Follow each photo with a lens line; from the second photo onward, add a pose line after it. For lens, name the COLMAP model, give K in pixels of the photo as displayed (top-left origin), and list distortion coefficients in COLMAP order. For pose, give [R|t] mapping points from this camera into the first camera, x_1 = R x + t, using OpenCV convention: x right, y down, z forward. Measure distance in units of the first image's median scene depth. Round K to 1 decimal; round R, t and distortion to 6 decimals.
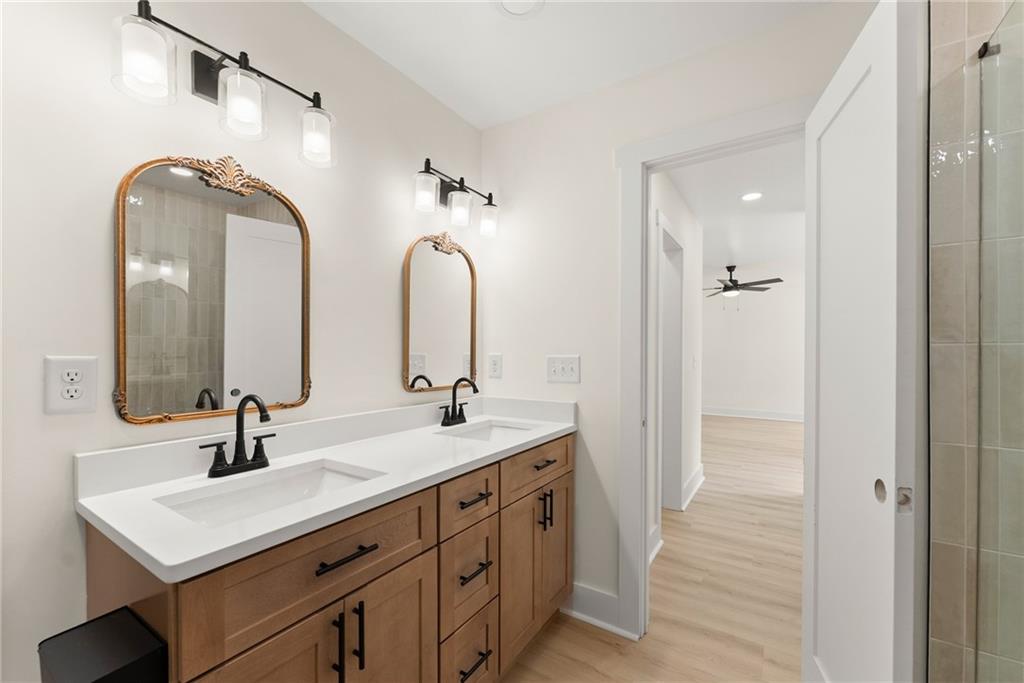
lens RADIAL K [[411.5, 0, 511.1], [0, 411.5, 349.2], [0, 0, 1]] dist [0.003094, -0.001223]
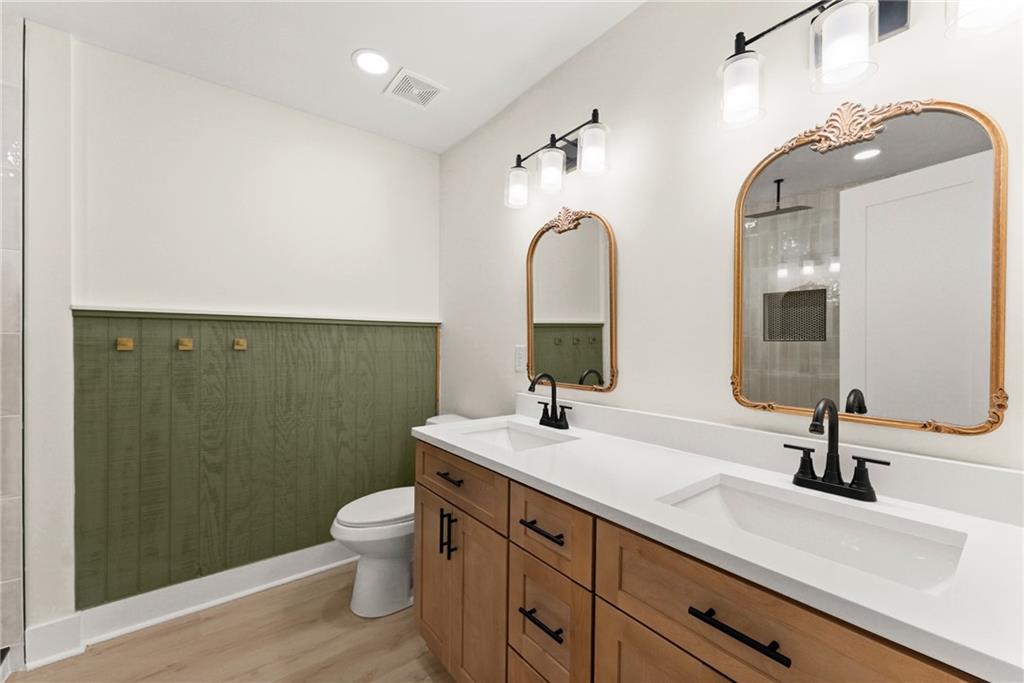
lens RADIAL K [[411.5, 0, 511.2], [0, 411.5, 345.2], [0, 0, 1]] dist [0.003094, -0.001223]
pose [[-0.320440, -0.015629, -0.947140, 0.644428], [-0.013659, 0.999836, -0.011878, 0.028256], [0.947170, 0.009131, -0.320601, 1.147291]]
